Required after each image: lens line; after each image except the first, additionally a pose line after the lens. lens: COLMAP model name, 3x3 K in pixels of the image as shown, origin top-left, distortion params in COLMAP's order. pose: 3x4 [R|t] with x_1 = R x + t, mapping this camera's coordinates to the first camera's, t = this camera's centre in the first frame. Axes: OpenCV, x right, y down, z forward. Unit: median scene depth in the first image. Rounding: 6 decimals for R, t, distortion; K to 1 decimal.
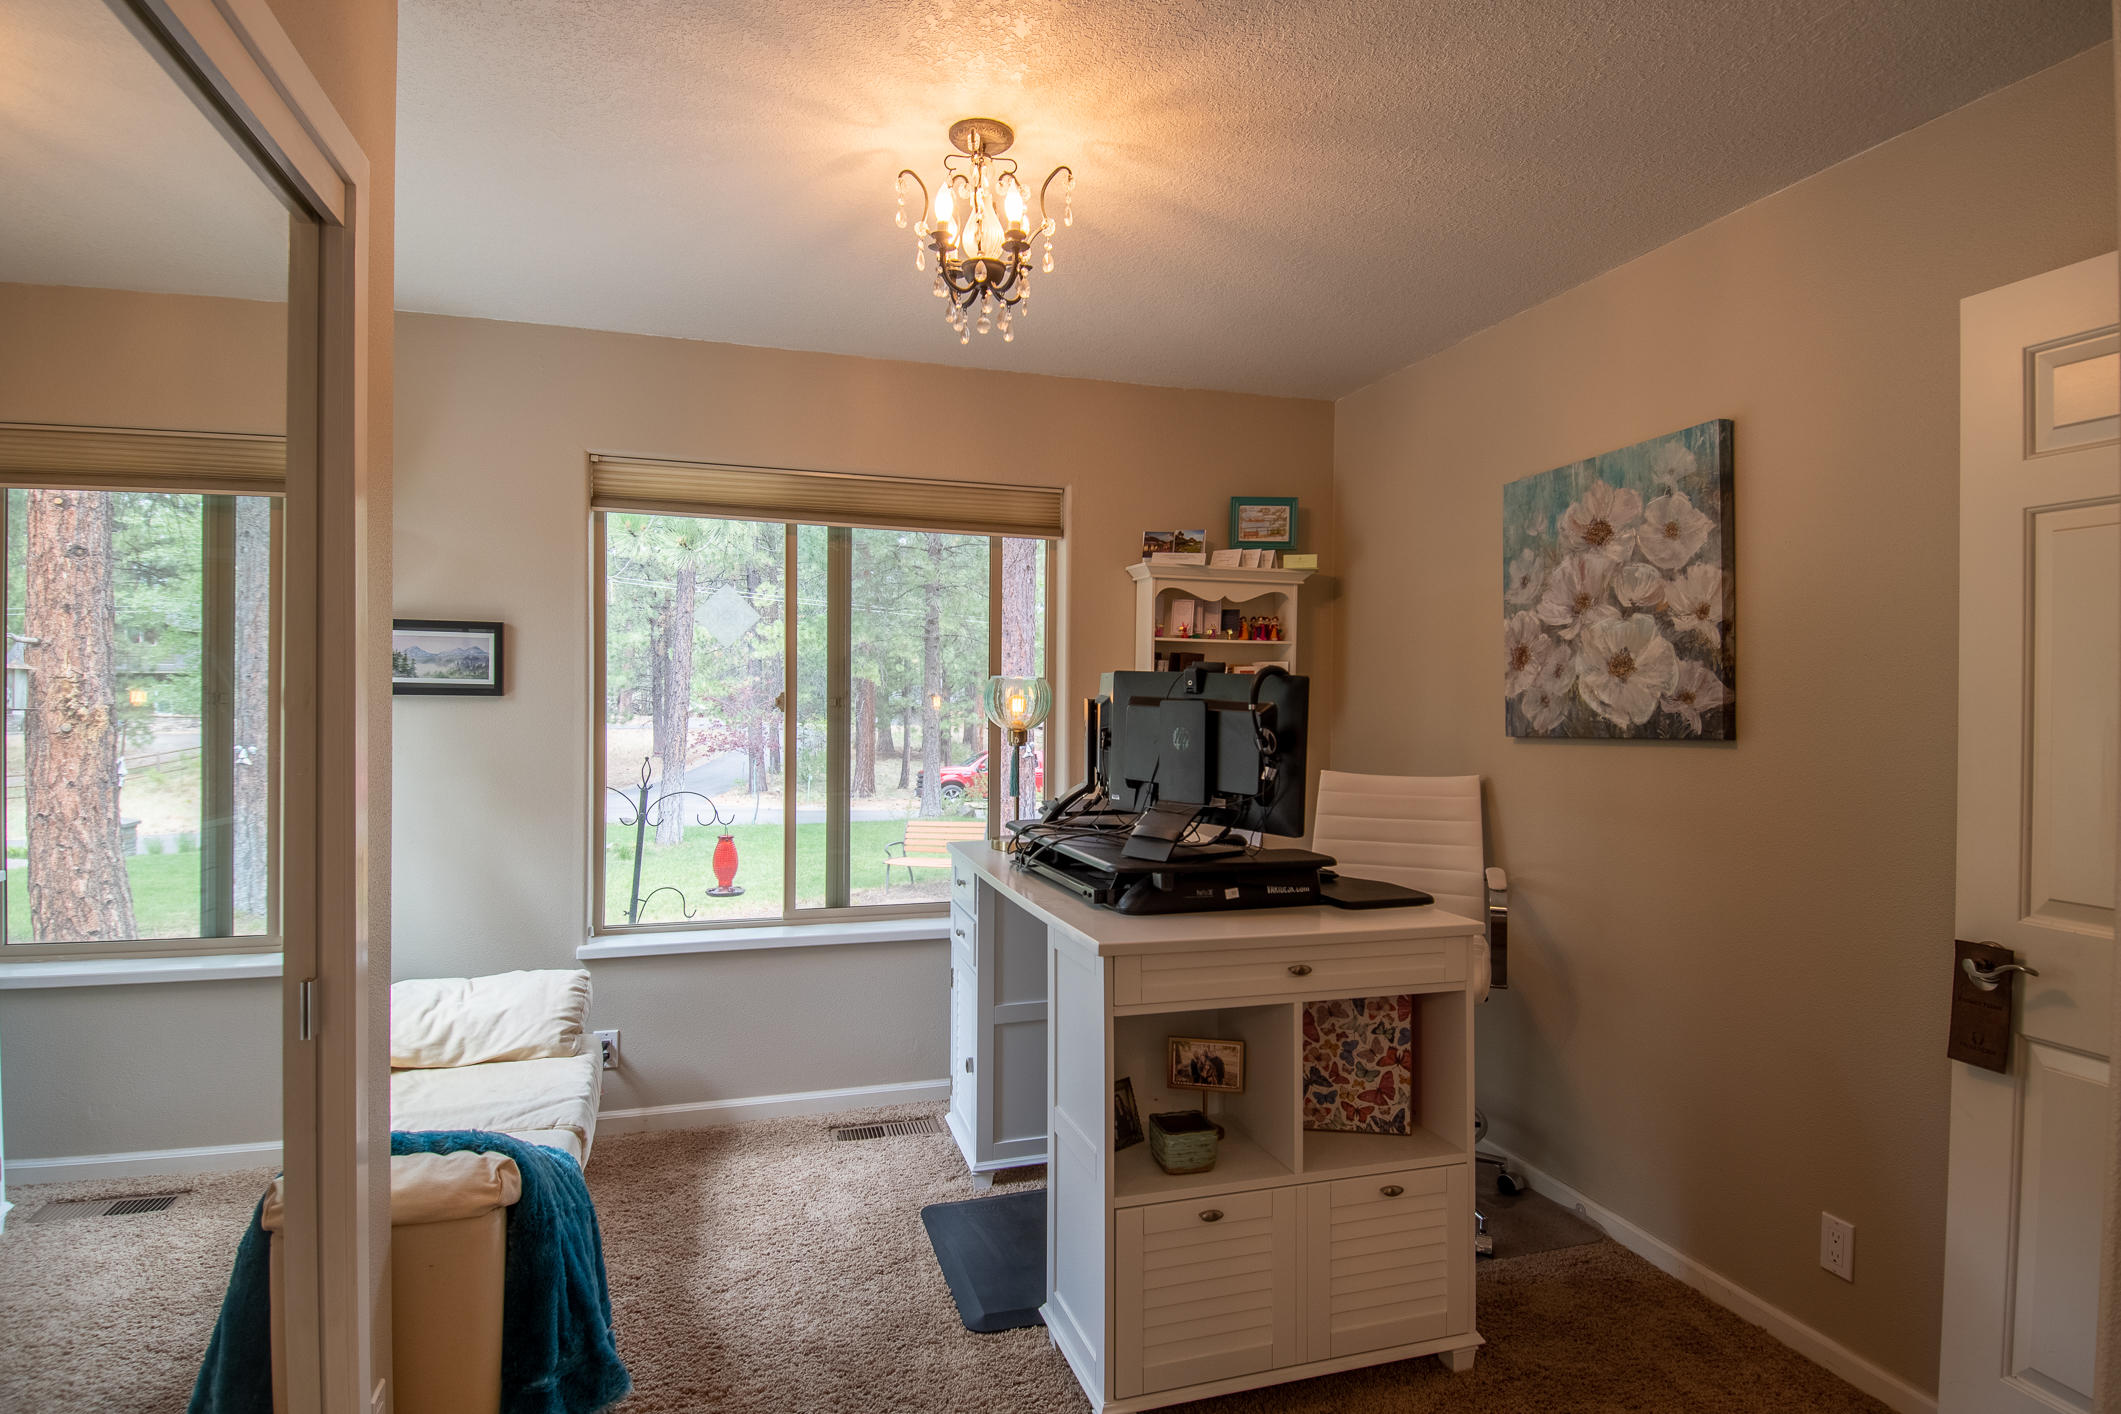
lens RADIAL K [[1123.2, 0, 1067.2], [0, 1123.2, 715.3], [0, 0, 1]] dist [0.004853, -0.016316]
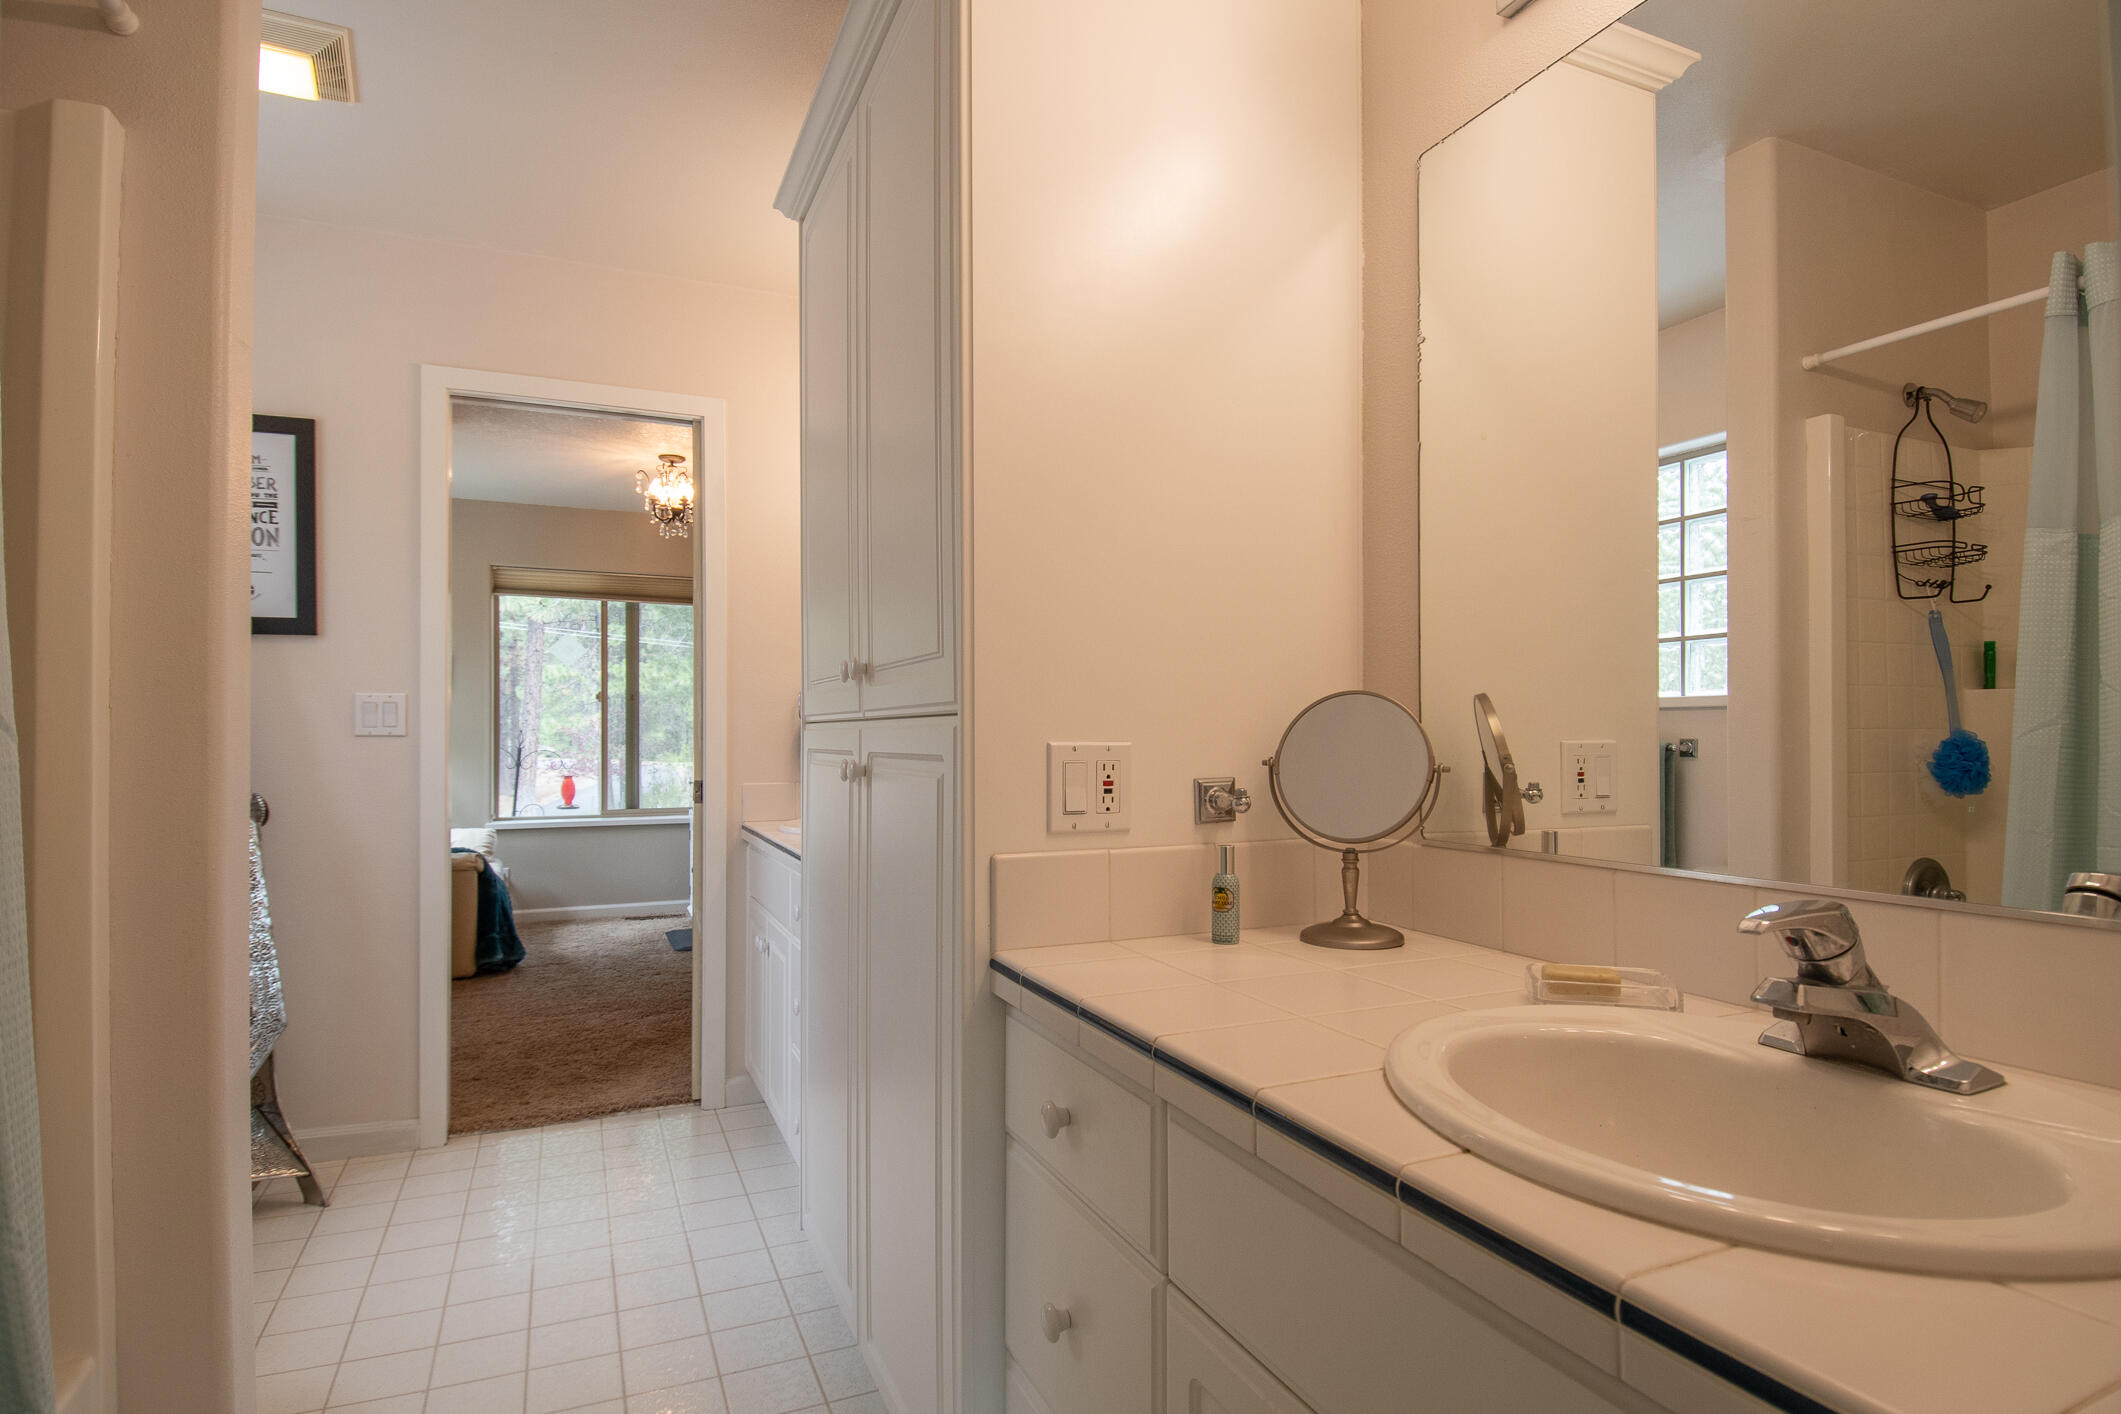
lens RADIAL K [[1103.5, 0, 1073.5], [0, 1103.5, 738.2], [0, 0, 1]] dist [0.001194, -0.001099]
pose [[0.991696, -0.008828, 0.128305, 0.287189], [0.010615, 0.999856, -0.013255, 0.088694], [-0.128169, 0.014506, 0.991646, -0.904655]]
